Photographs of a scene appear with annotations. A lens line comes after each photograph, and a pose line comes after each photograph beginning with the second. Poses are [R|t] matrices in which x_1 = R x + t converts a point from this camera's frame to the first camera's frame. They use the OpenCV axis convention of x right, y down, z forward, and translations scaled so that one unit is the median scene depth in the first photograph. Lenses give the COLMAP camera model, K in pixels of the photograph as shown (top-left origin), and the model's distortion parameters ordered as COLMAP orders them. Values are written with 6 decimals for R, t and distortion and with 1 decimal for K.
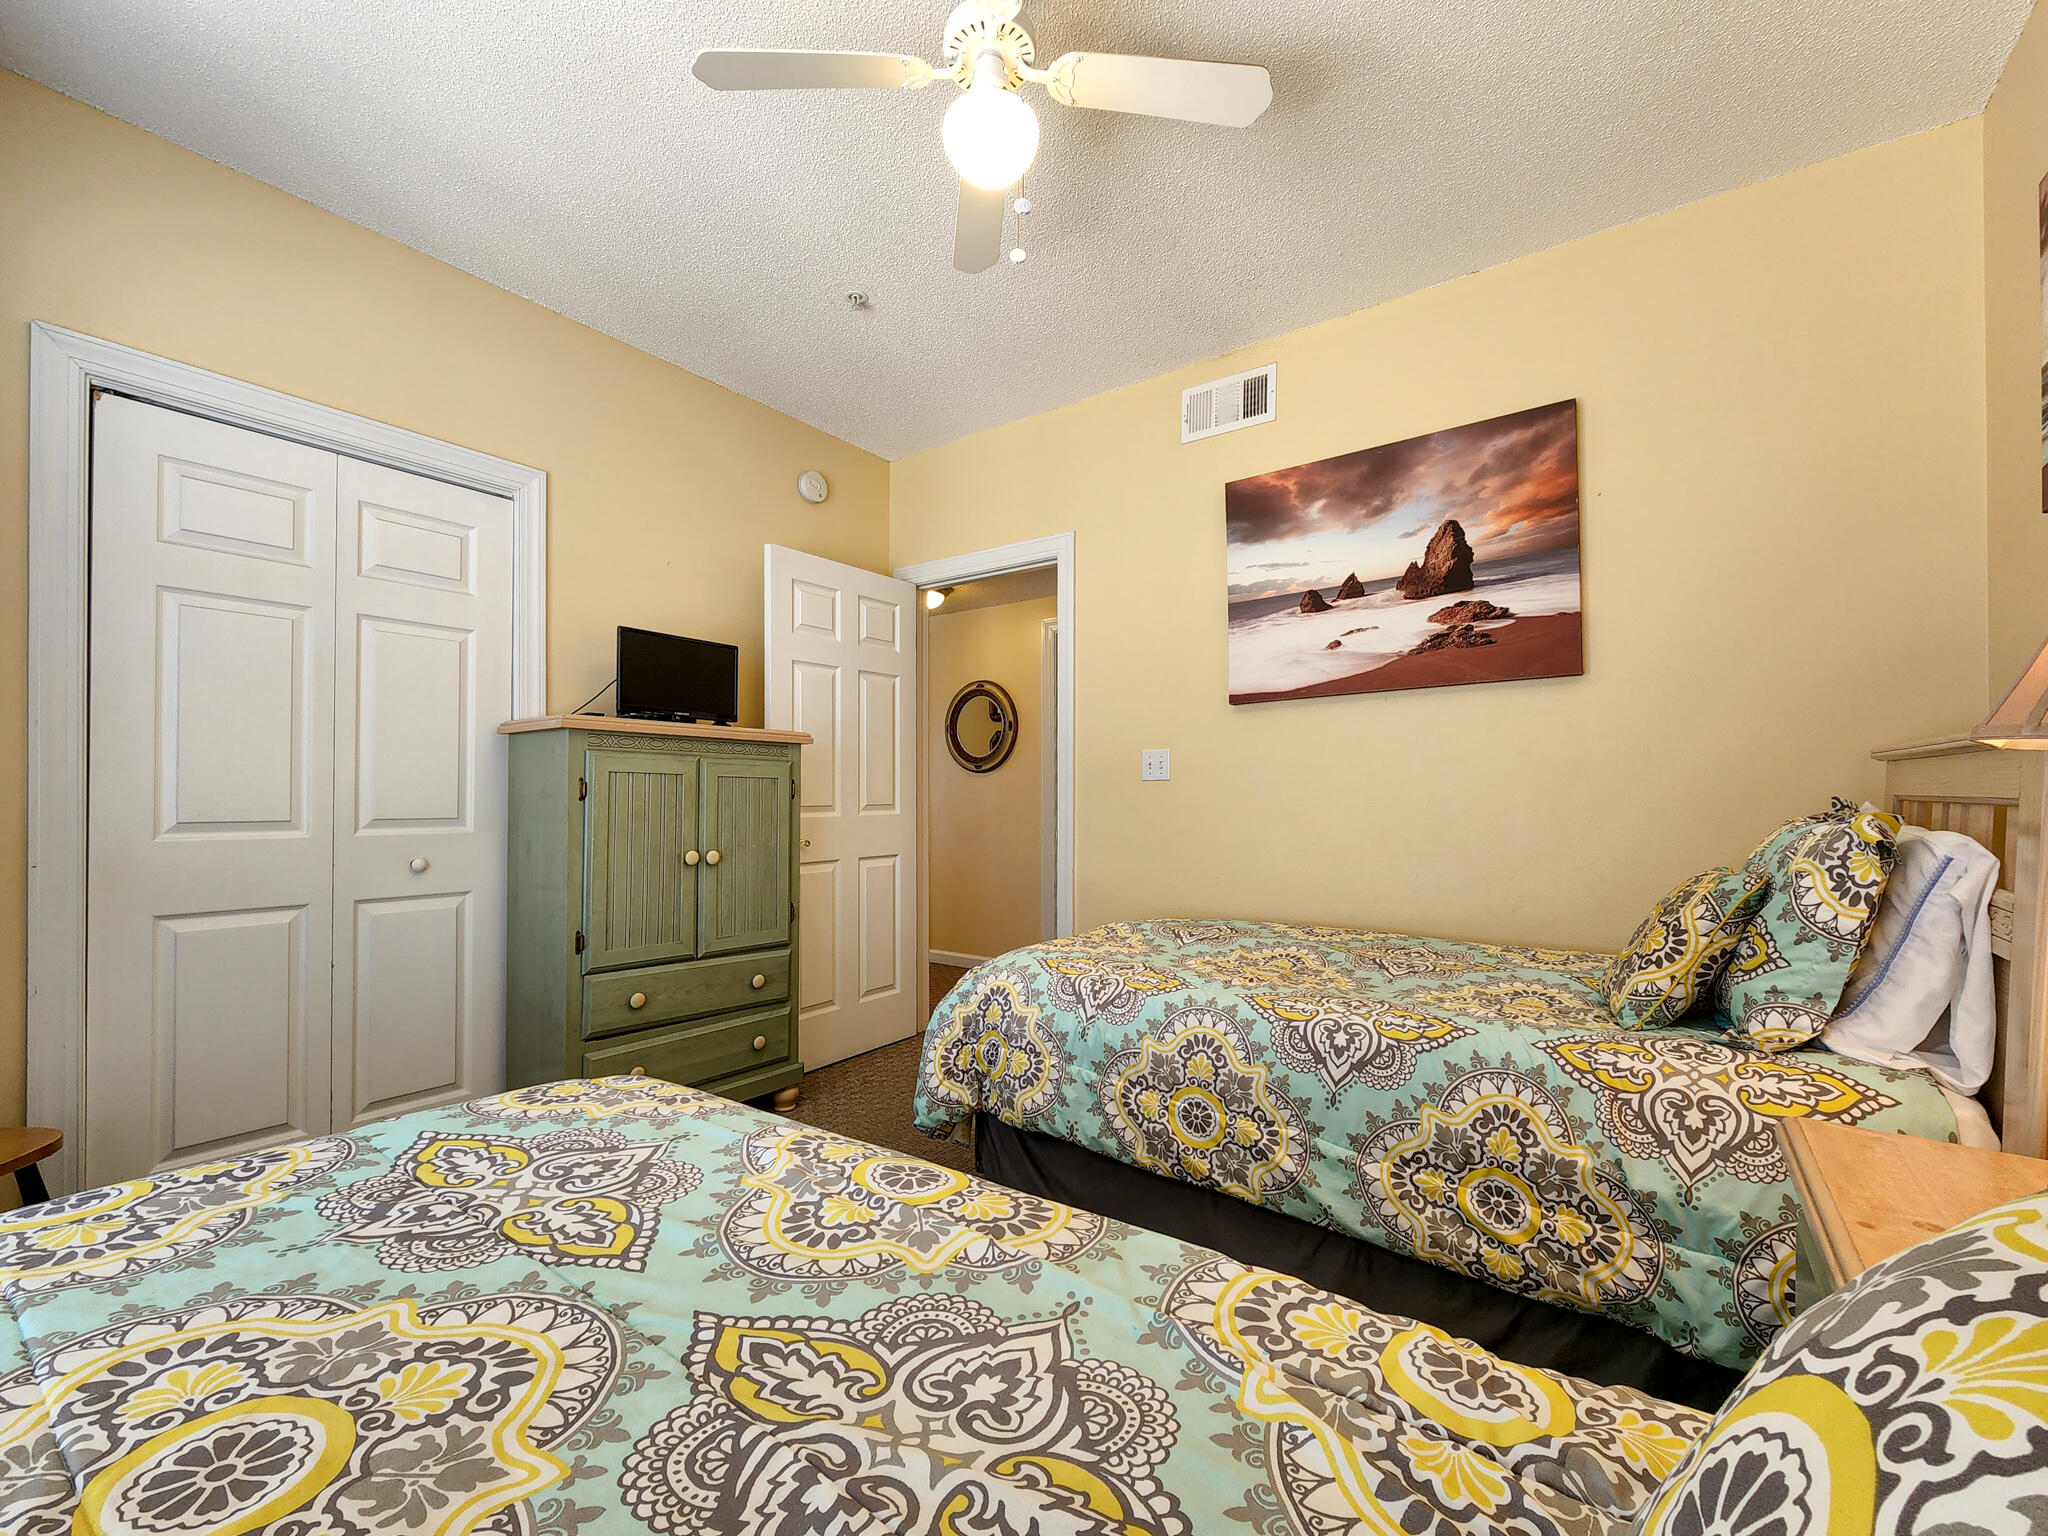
lens RADIAL K [[868.8, 0, 1022.6], [0, 868.8, 791.5], [0, 0, 1]] dist [-0.001402, -0.000160]
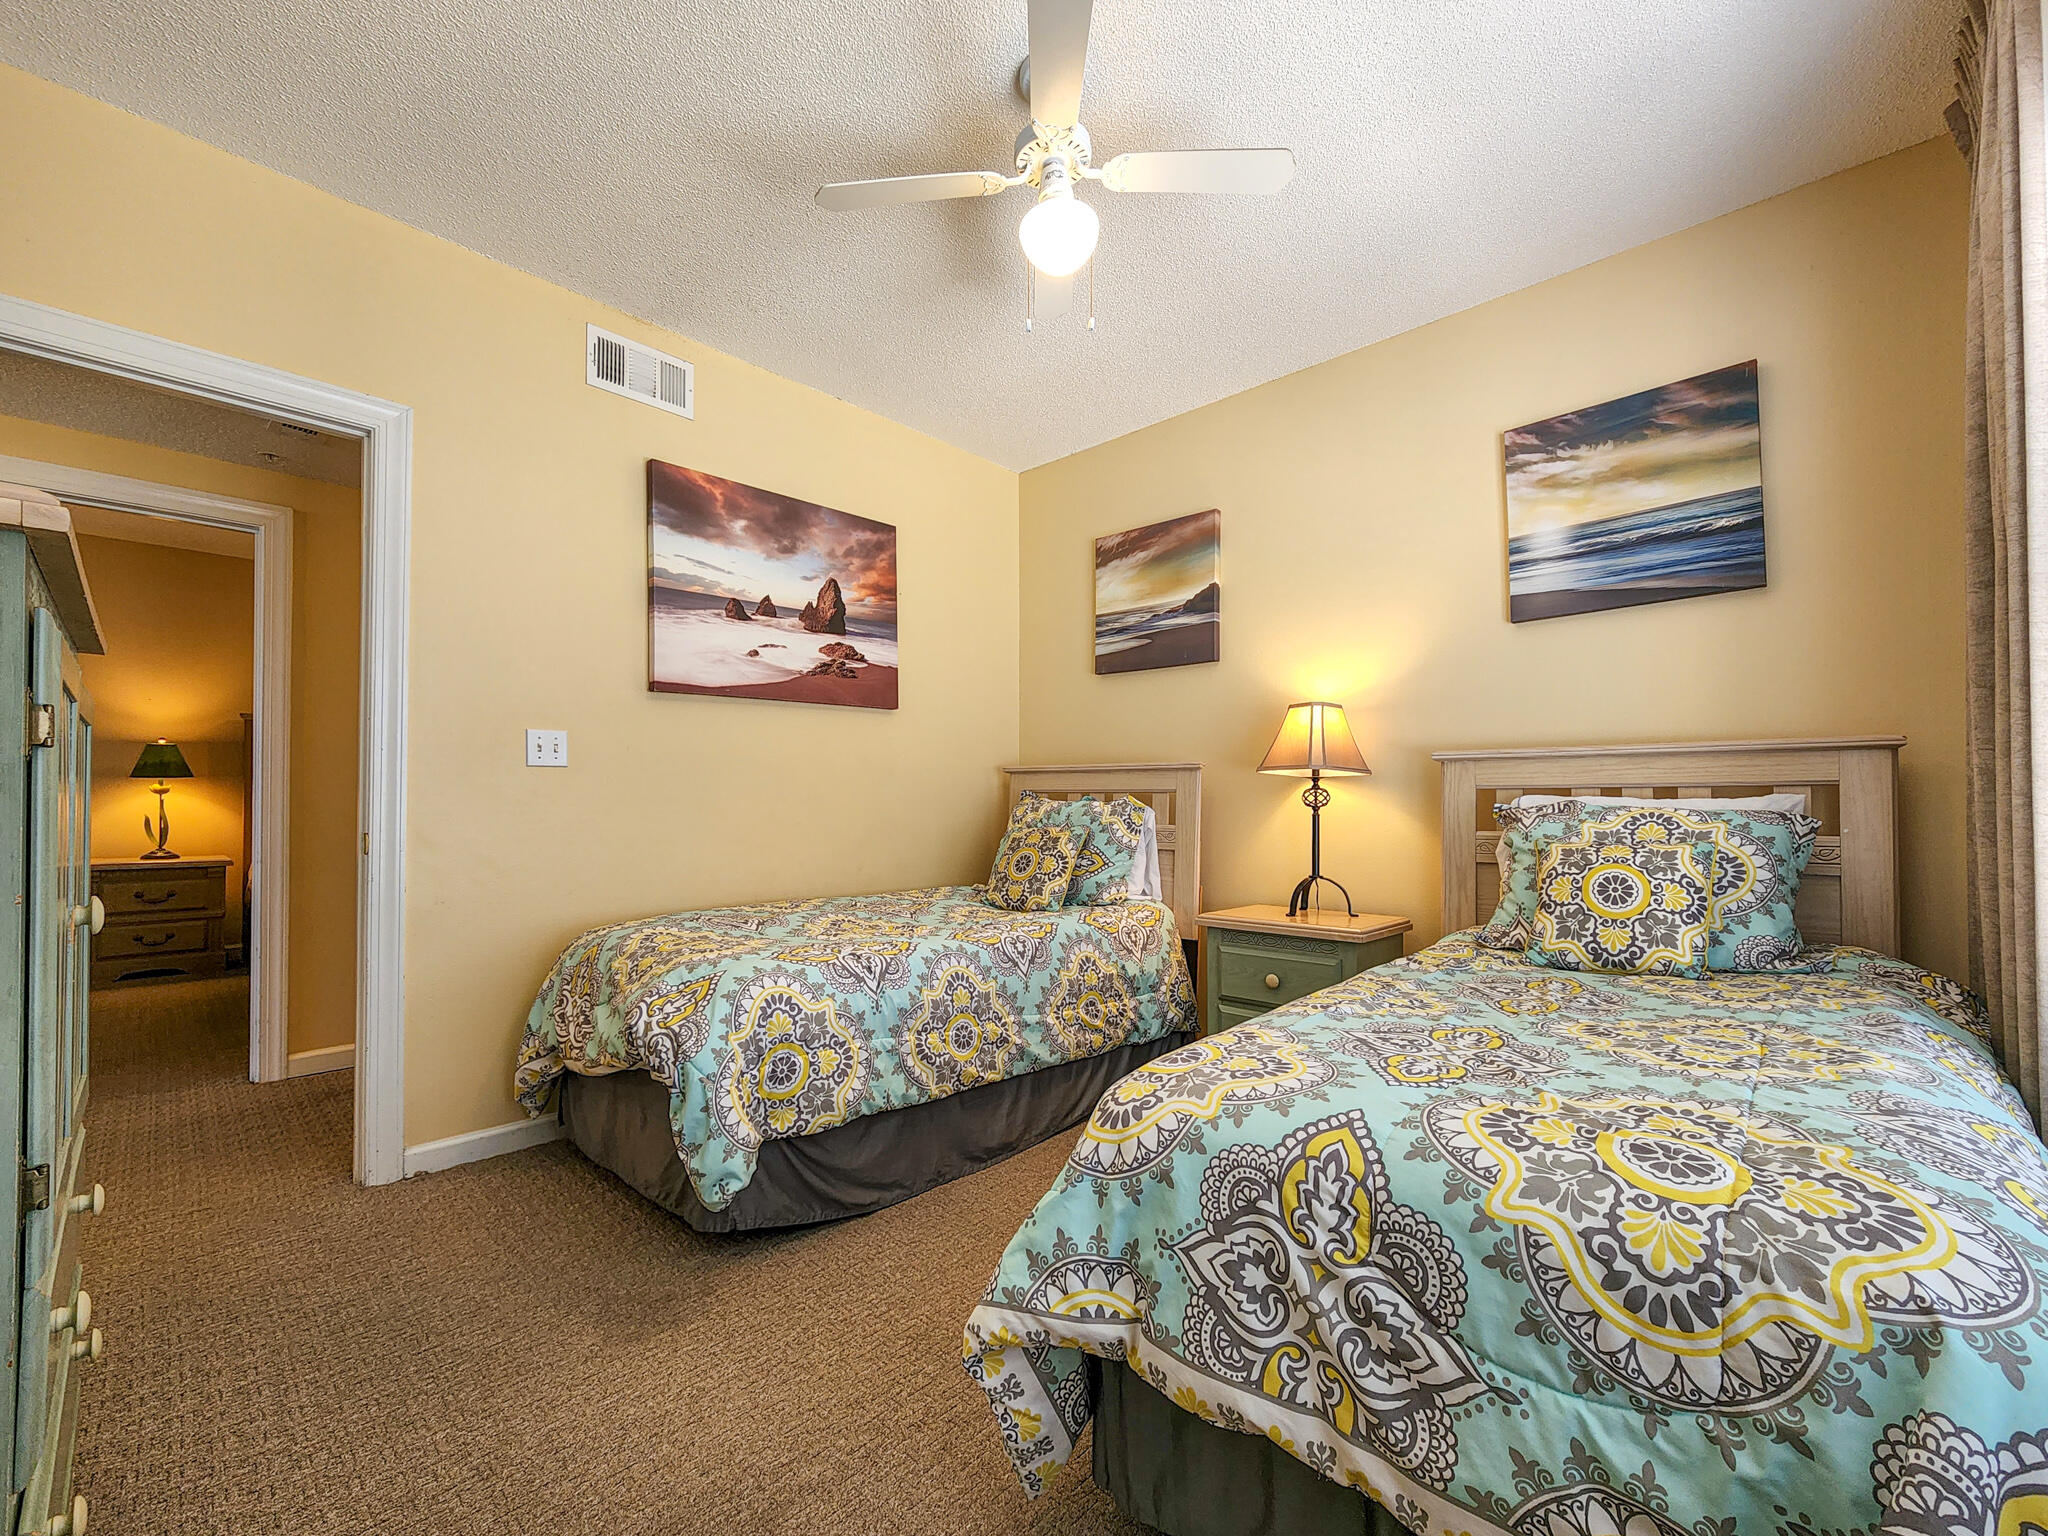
lens RADIAL K [[845.6, 0, 1020.9], [0, 845.6, 791.9], [0, 0, 1]] dist [-0.002511, -0.000683]
pose [[0.120109, 0.011322, 0.992696, -0.801434], [-0.006114, 0.999924, -0.010665, 0.024296], [-0.992742, -0.004788, 0.120169, 0.608540]]
